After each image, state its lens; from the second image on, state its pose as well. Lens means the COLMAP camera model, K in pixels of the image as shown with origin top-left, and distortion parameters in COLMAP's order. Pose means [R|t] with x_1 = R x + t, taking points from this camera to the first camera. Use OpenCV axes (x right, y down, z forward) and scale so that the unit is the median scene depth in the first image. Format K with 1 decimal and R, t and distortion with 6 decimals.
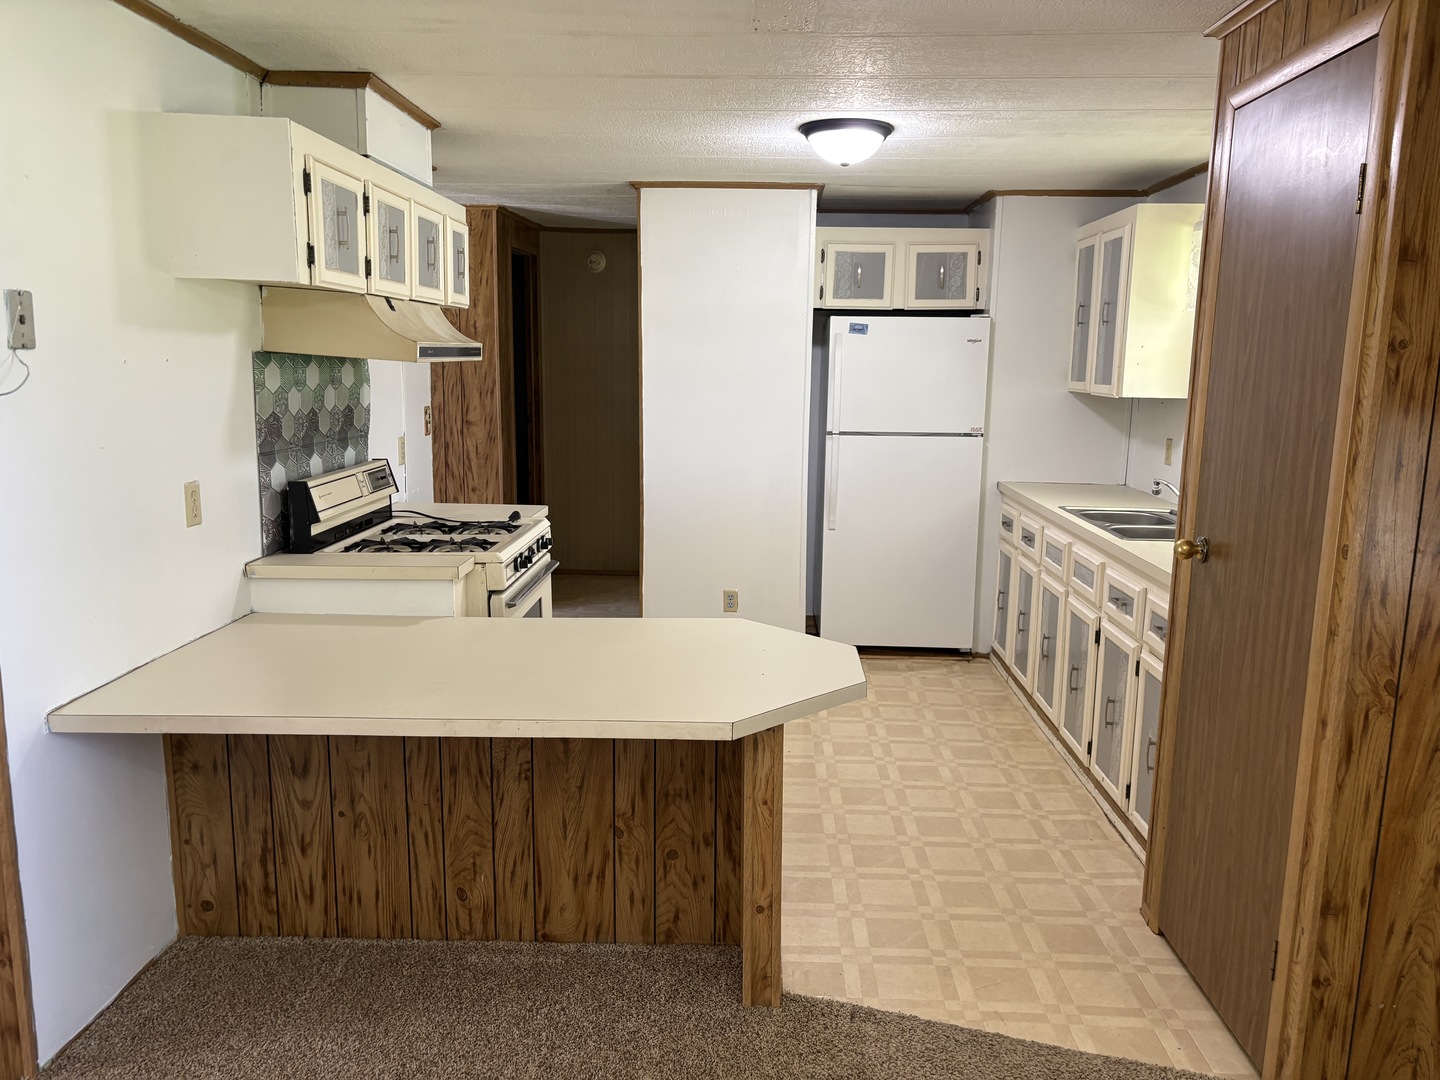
lens RADIAL K [[1088.4, 0, 720.0], [0, 1088.4, 540.0], [0, 0, 1]] dist [0.099562, -0.185672]
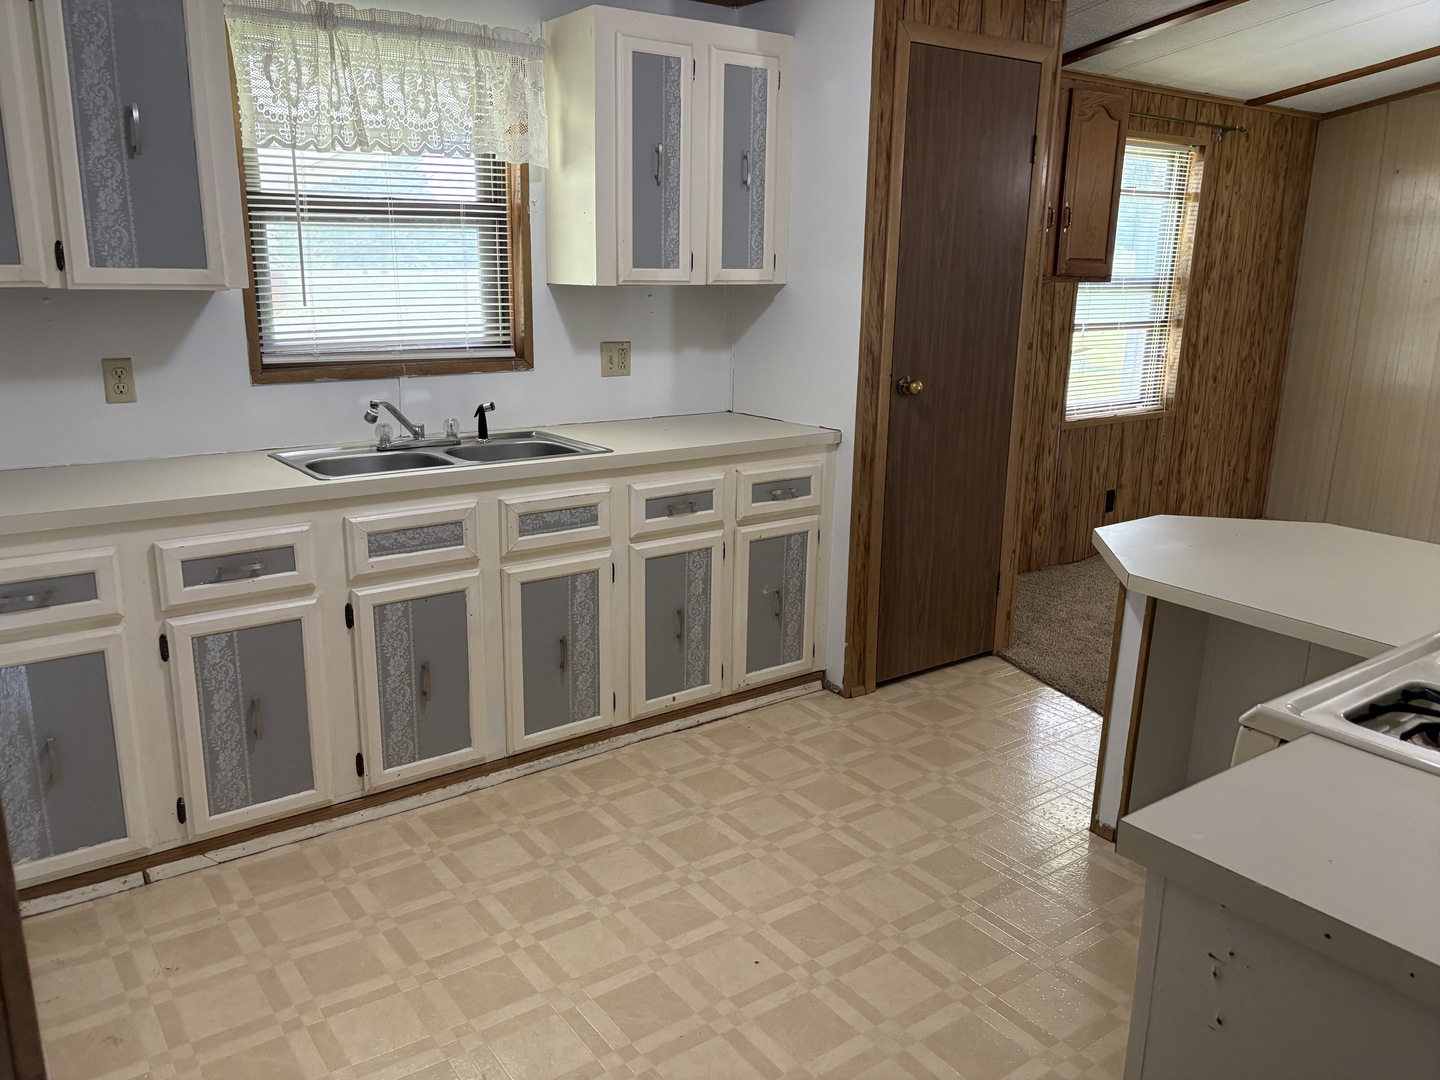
lens RADIAL K [[1088.4, 0, 720.0], [0, 1088.4, 540.0], [0, 0, 1]] dist [0.099562, -0.185672]
pose [[-0.624772, -0.221921, 0.748606, -0.315175], [0.101553, 0.927520, 0.359713, -0.220129], [-0.774175, 0.300761, -0.556952, 1.364511]]
